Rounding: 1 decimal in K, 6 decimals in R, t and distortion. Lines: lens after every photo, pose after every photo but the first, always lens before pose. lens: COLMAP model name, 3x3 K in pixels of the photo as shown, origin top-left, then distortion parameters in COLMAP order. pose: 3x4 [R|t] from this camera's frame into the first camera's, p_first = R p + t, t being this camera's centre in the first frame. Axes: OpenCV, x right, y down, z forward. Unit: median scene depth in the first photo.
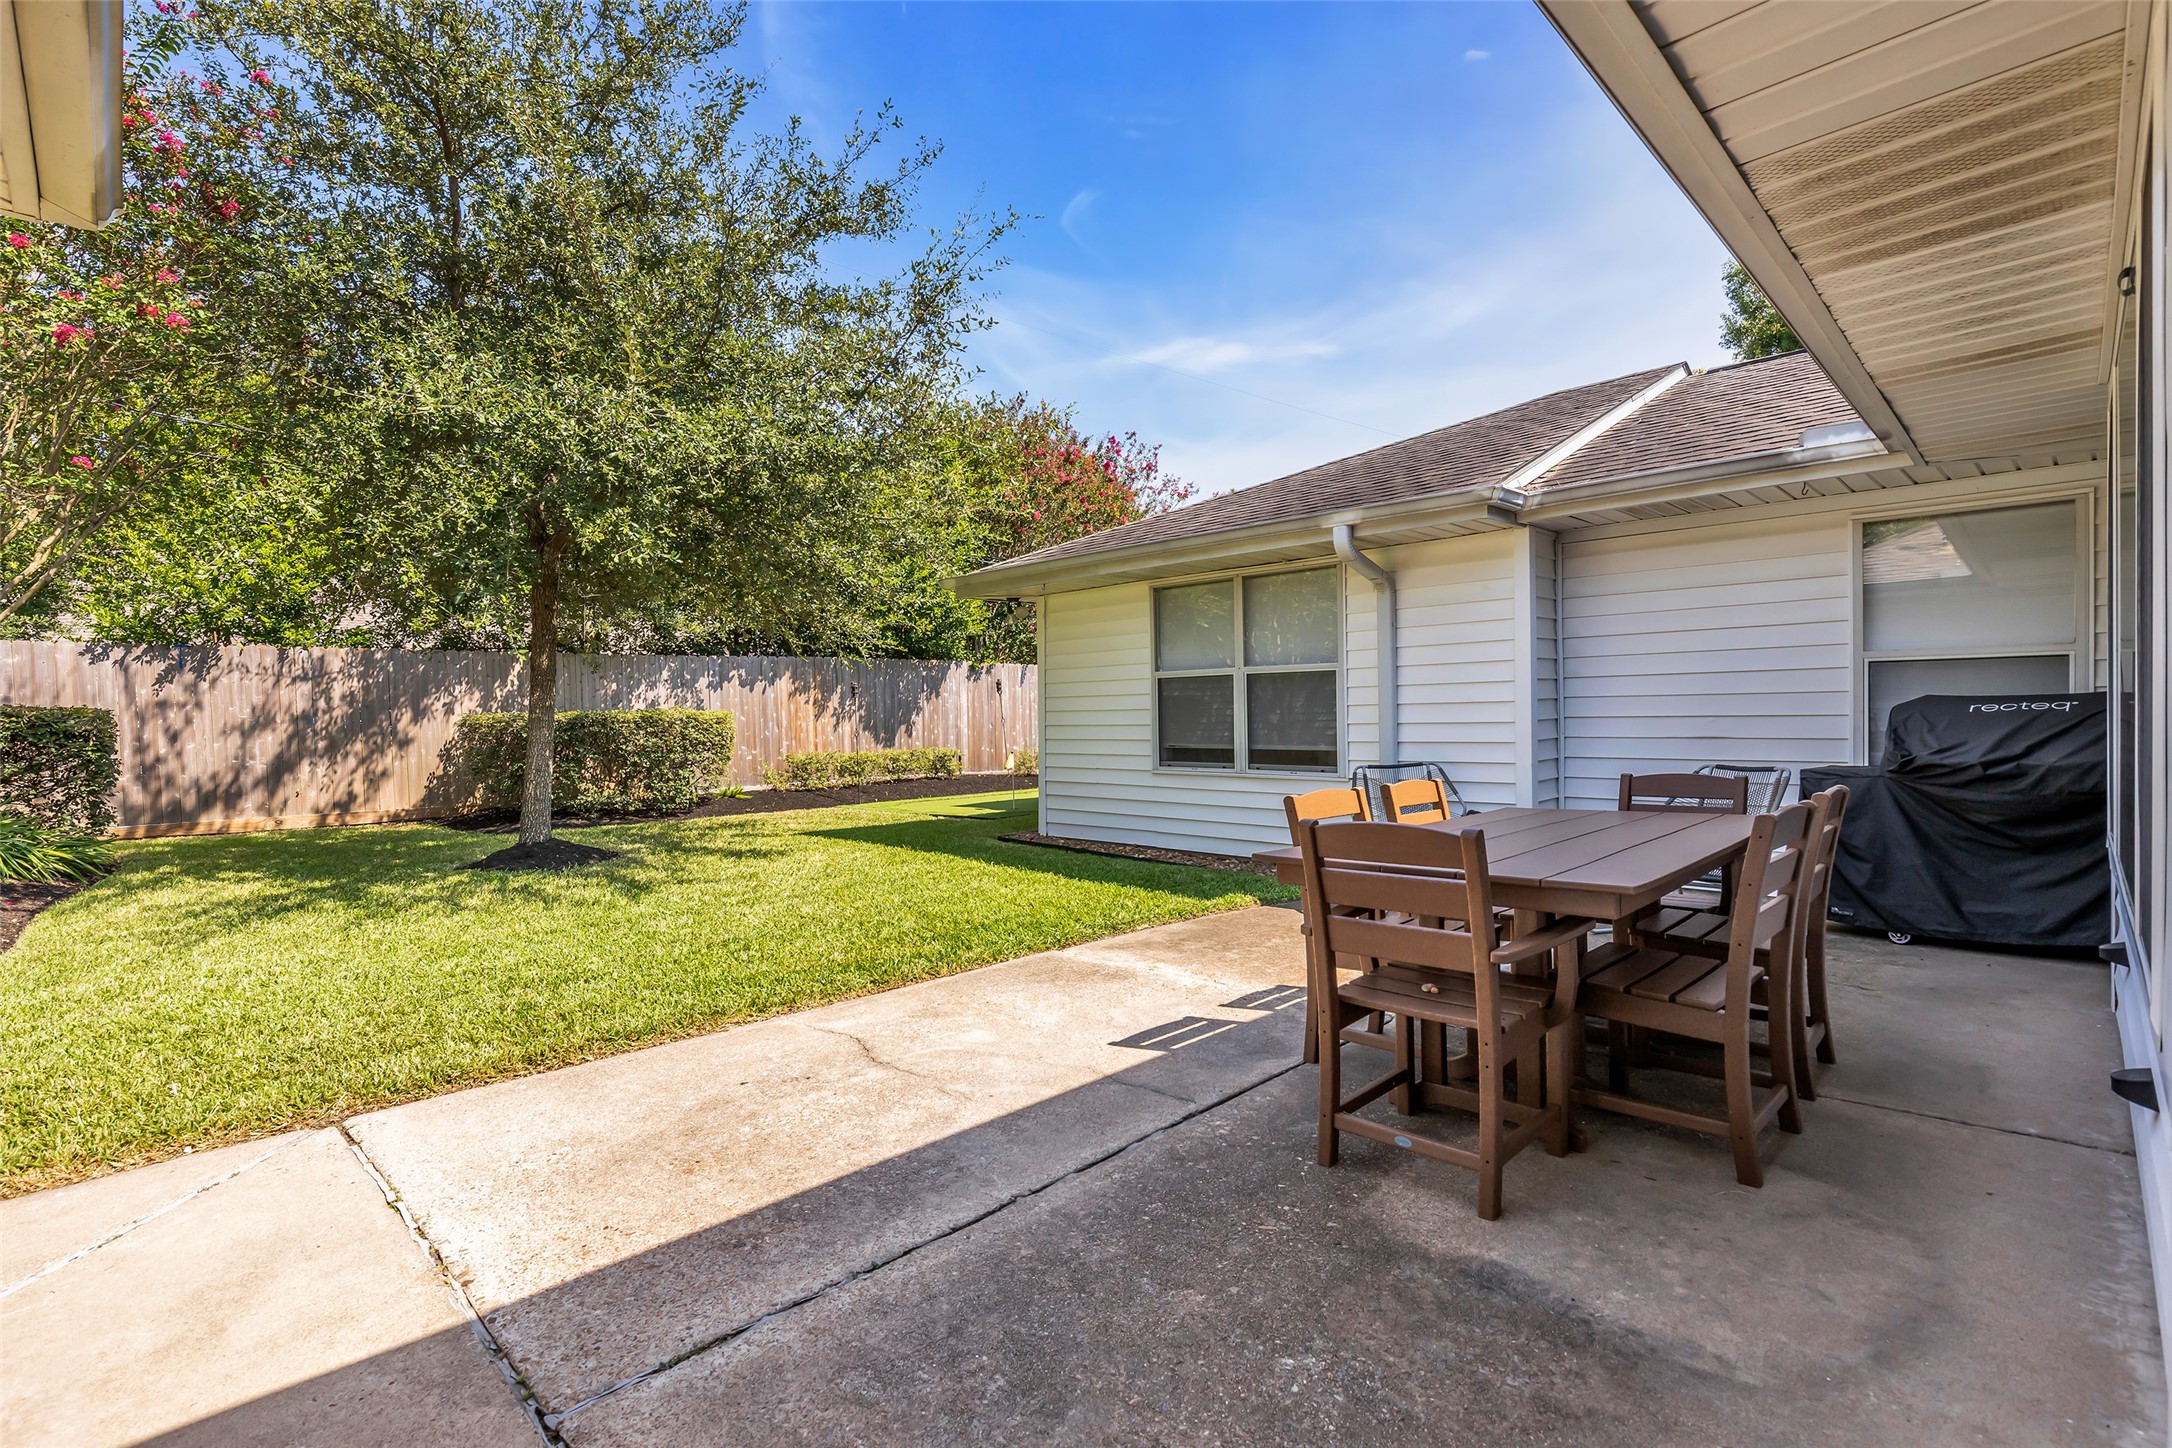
lens RADIAL K [[995.4, 0, 1086.0], [0, 995.4, 724.0], [0, 0, 1]] dist [-0.021079, -0.000071]
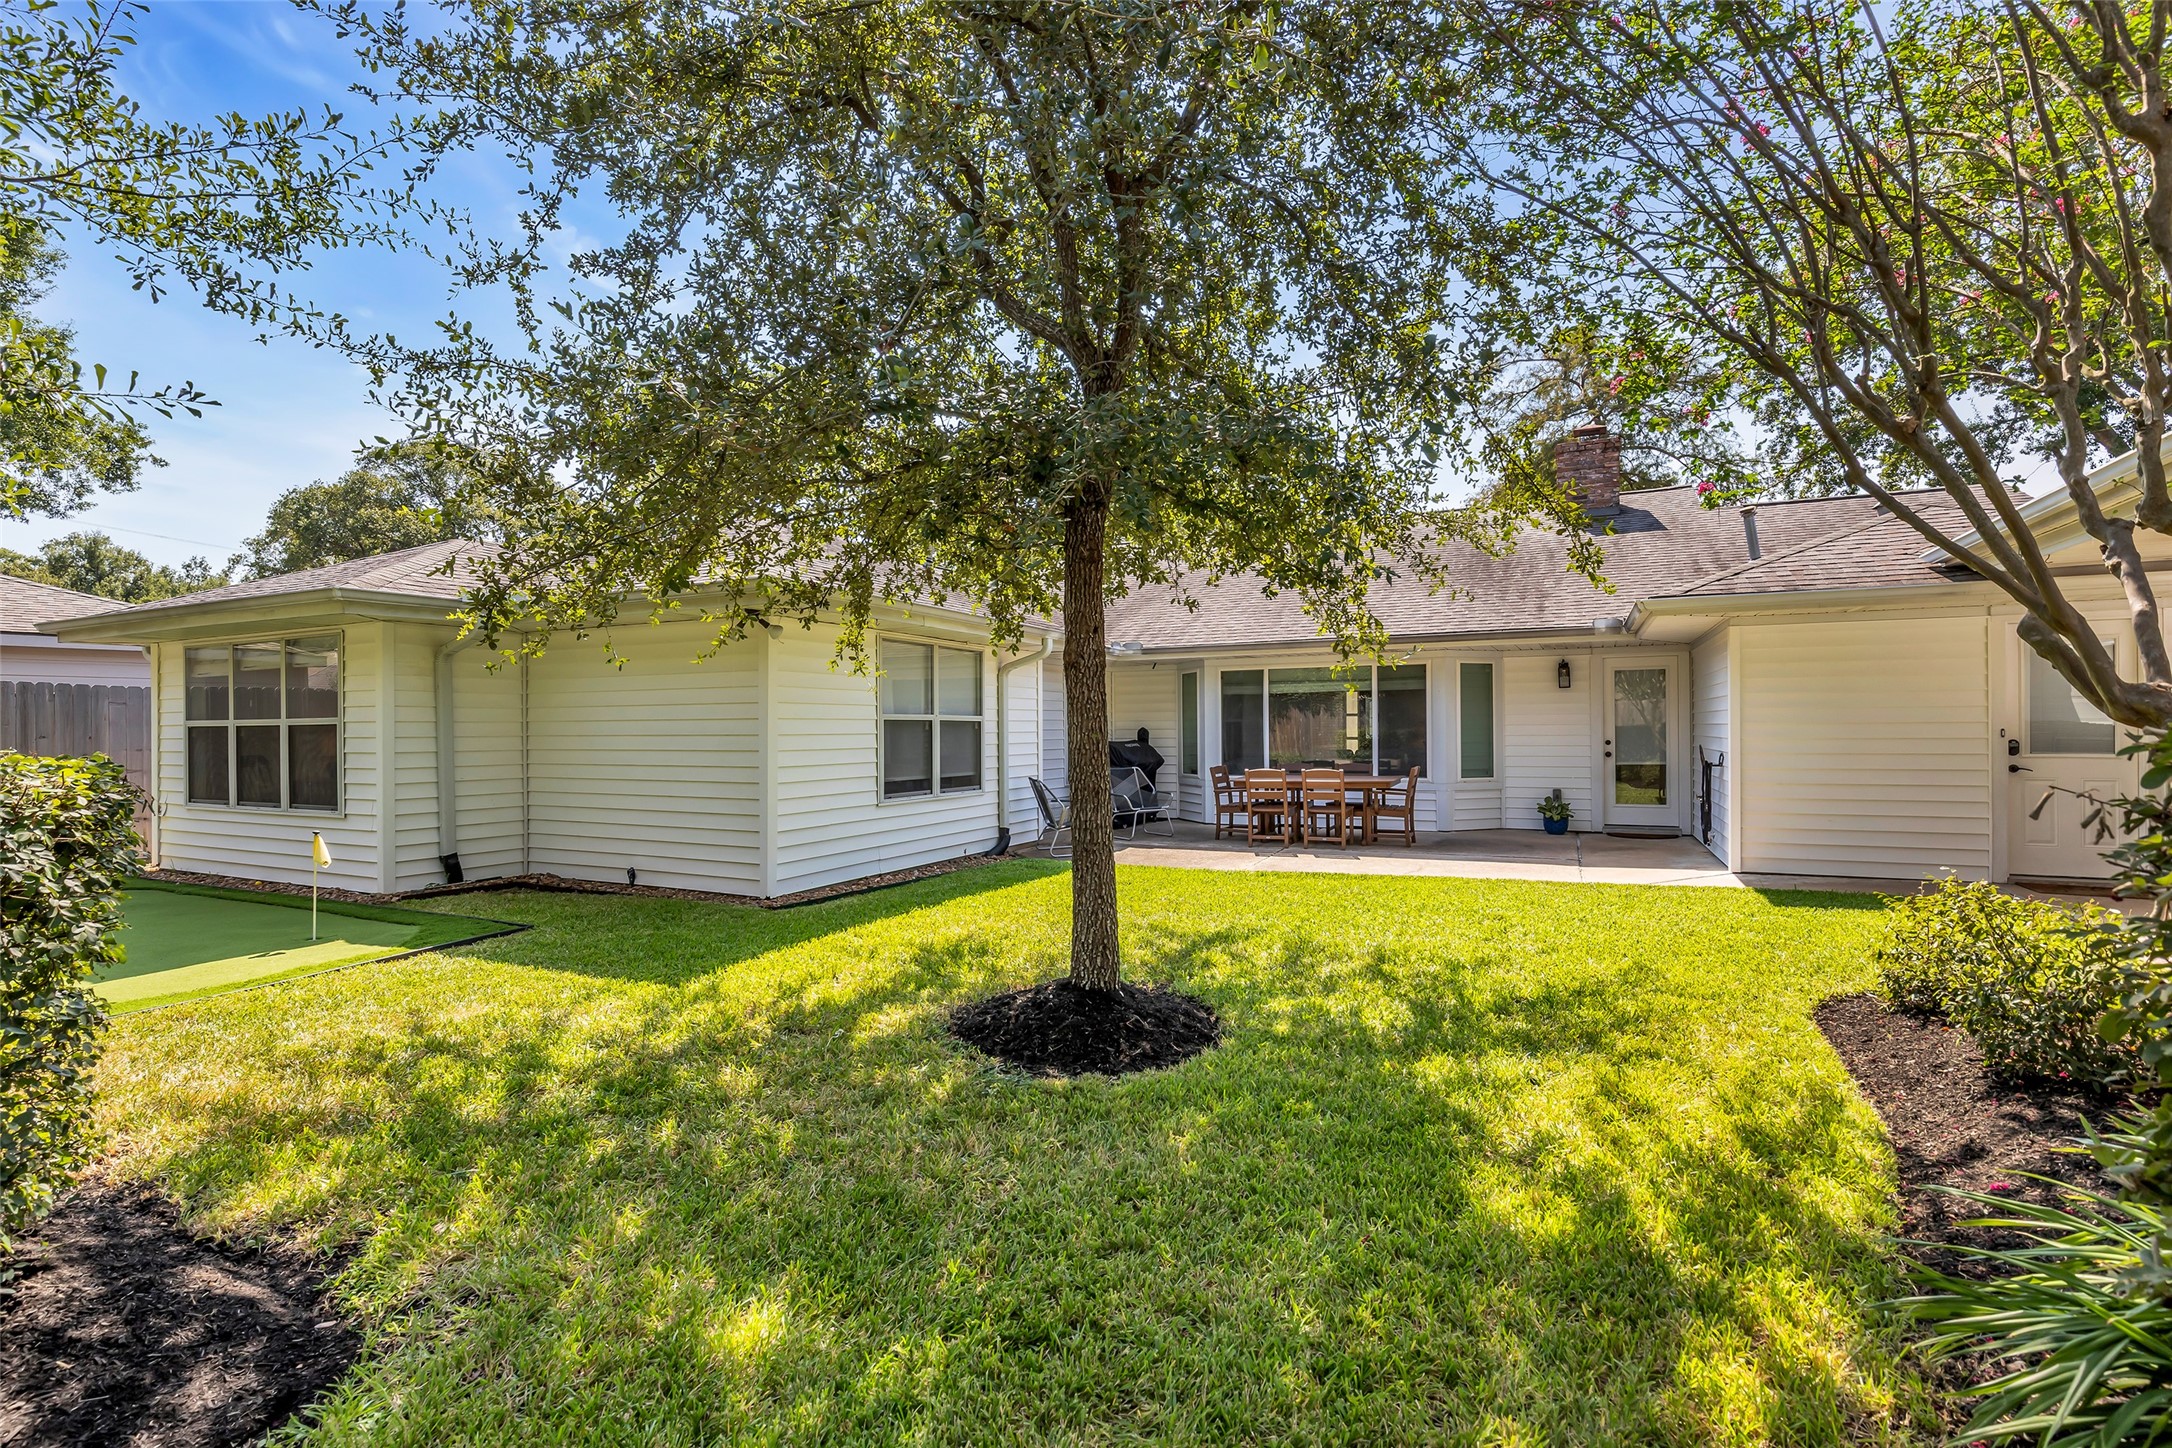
lens RADIAL K [[995.4, 0, 1086.0], [0, 995.4, 724.0], [0, 0, 1]] dist [-0.021079, -0.000071]
pose [[-0.332763, 0.024057, 0.942704, -1.213840], [0.022814, 0.999587, -0.017456, -0.019671], [-0.942735, 0.015698, -0.333174, 1.337645]]
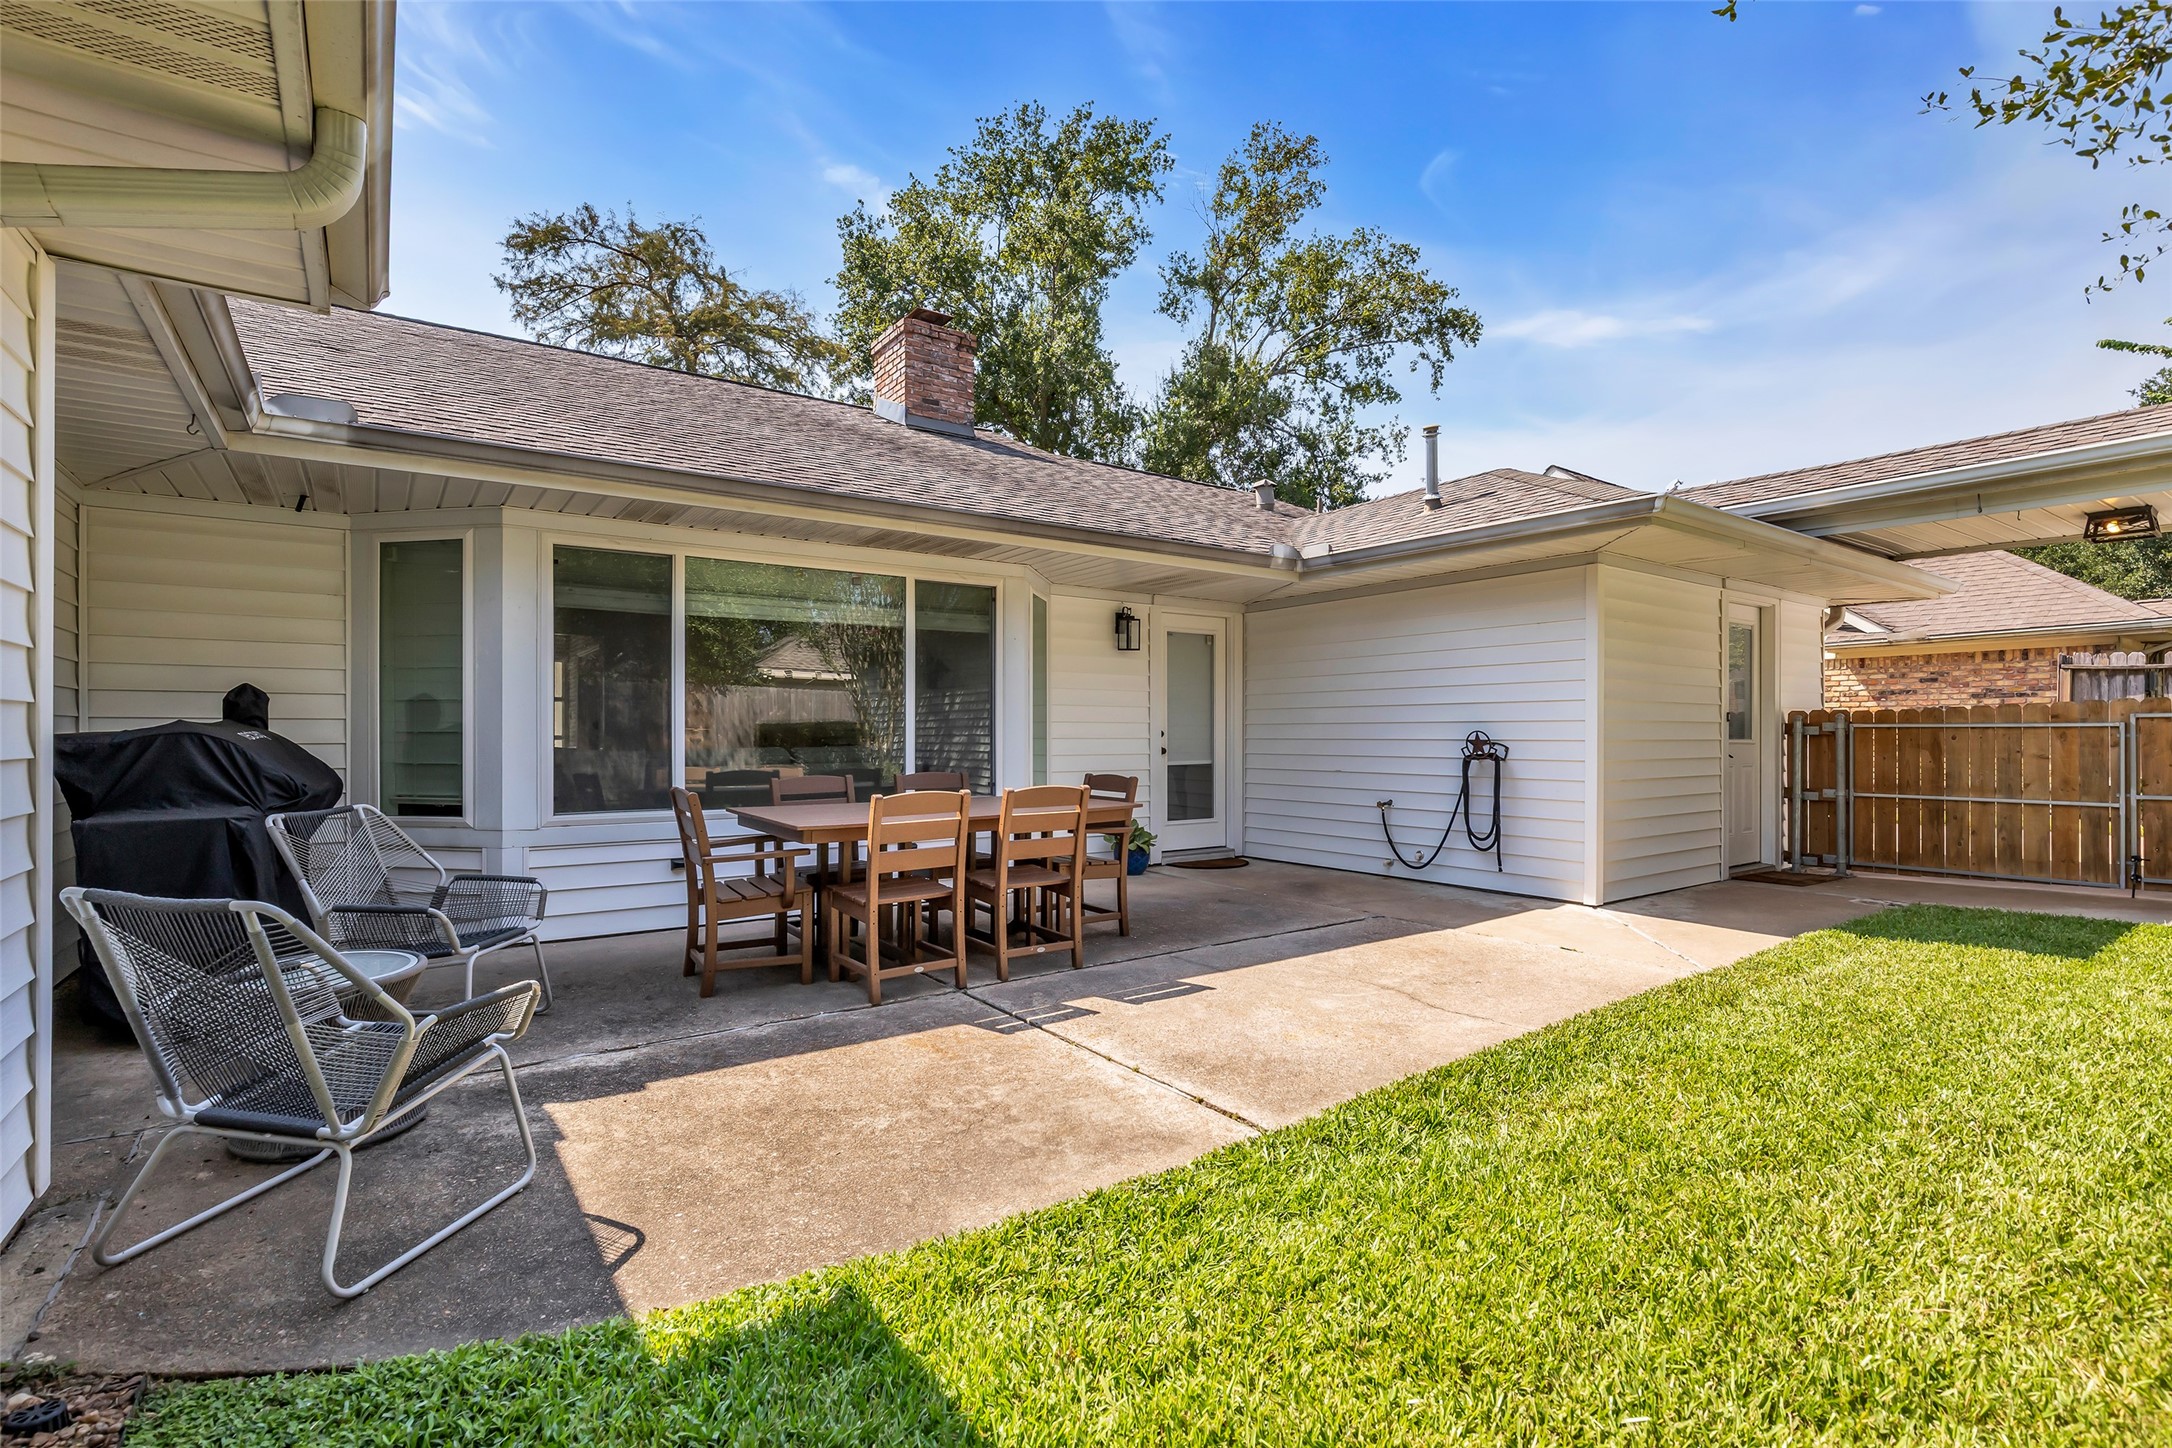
lens RADIAL K [[1003.6, 0, 1087.1], [0, 1003.6, 741.4], [0, 0, 1]] dist [-0.013800, 0.000414]
pose [[-0.985021, 0.016049, 0.171684, -0.020102], [0.018724, 0.999727, 0.013972, -0.006012], [-0.171413, 0.016978, -0.985053, 1.123594]]
